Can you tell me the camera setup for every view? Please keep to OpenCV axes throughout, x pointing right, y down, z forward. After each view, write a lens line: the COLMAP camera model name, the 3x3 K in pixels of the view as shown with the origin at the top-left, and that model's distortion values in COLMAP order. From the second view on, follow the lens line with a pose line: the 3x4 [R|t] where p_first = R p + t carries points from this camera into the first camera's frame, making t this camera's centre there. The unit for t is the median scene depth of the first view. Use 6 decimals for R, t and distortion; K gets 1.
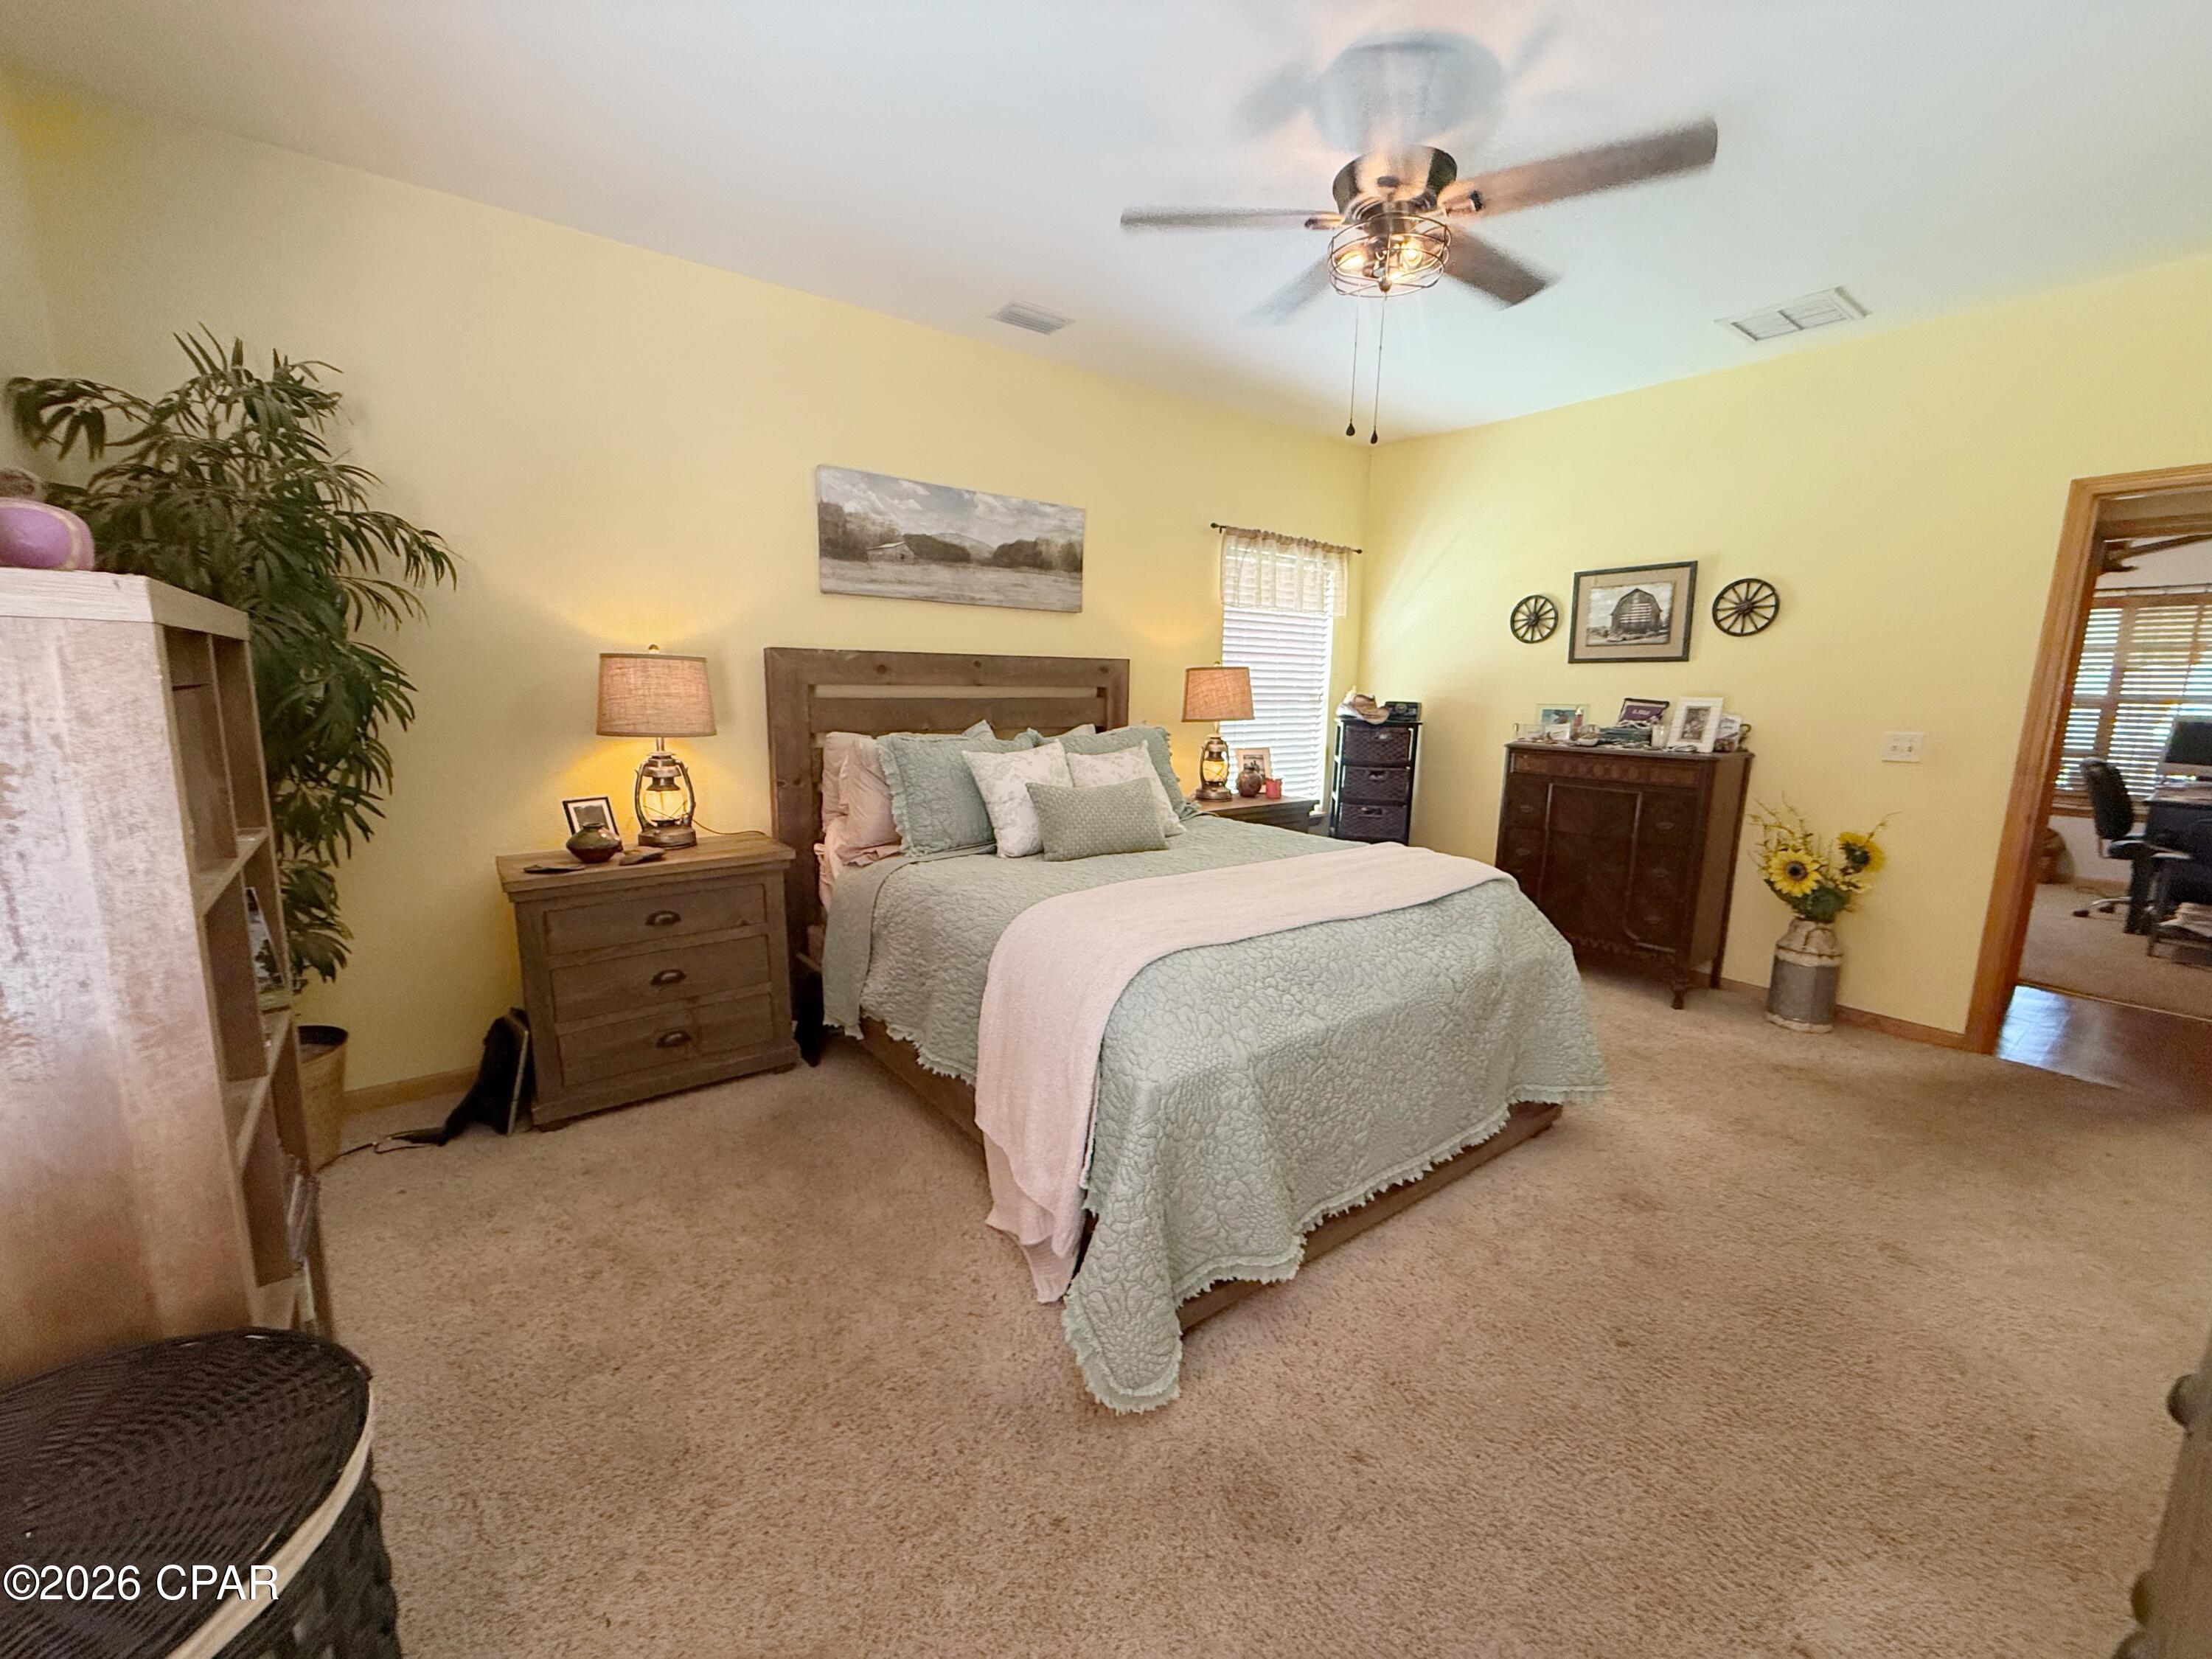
lens RADIAL K [[885.4, 0, 1094.6], [0, 885.4, 831.6], [0, 0, 1]] dist [-0.000161, -0.000243]
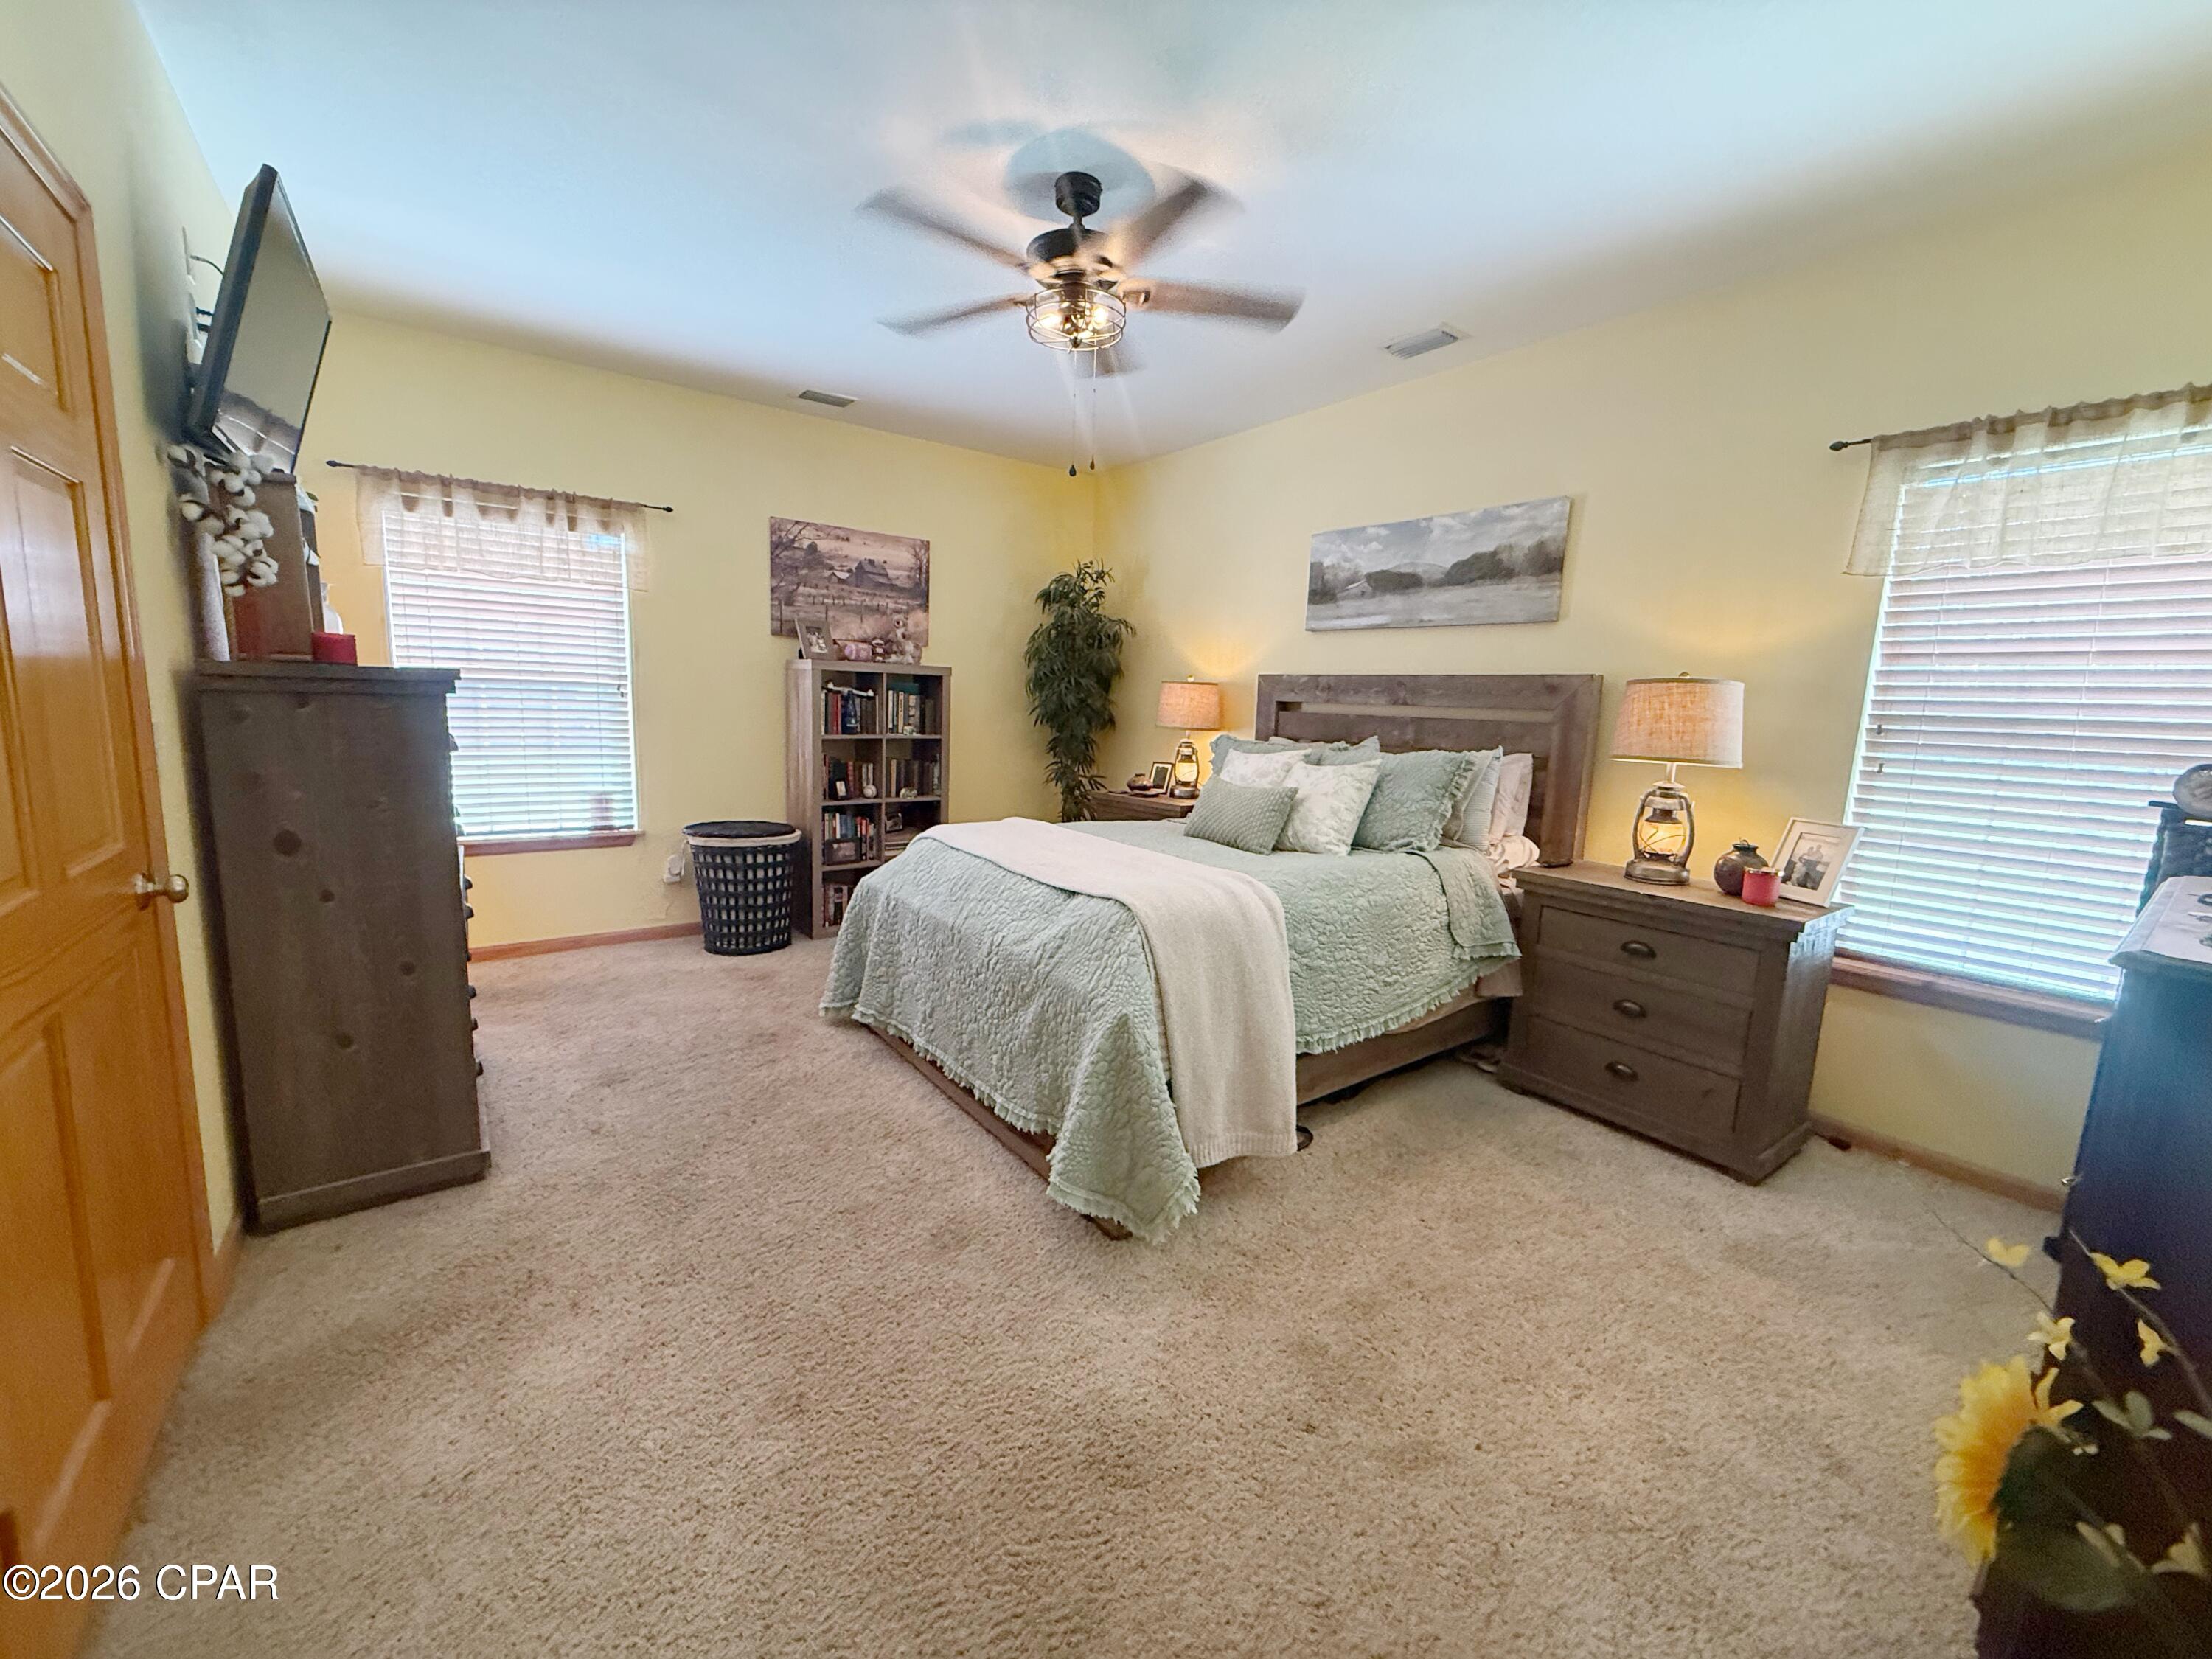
lens RADIAL K [[885.4, 0, 1098.7], [0, 885.4, 825.9], [0, 0, 1]] dist [-0.000161, -0.000243]
pose [[-0.011183, 0.134144, -0.990899, 0.919273], [-0.194485, 0.971745, 0.133746, -0.095881], [0.980842, 0.194211, 0.015222, 0.660479]]
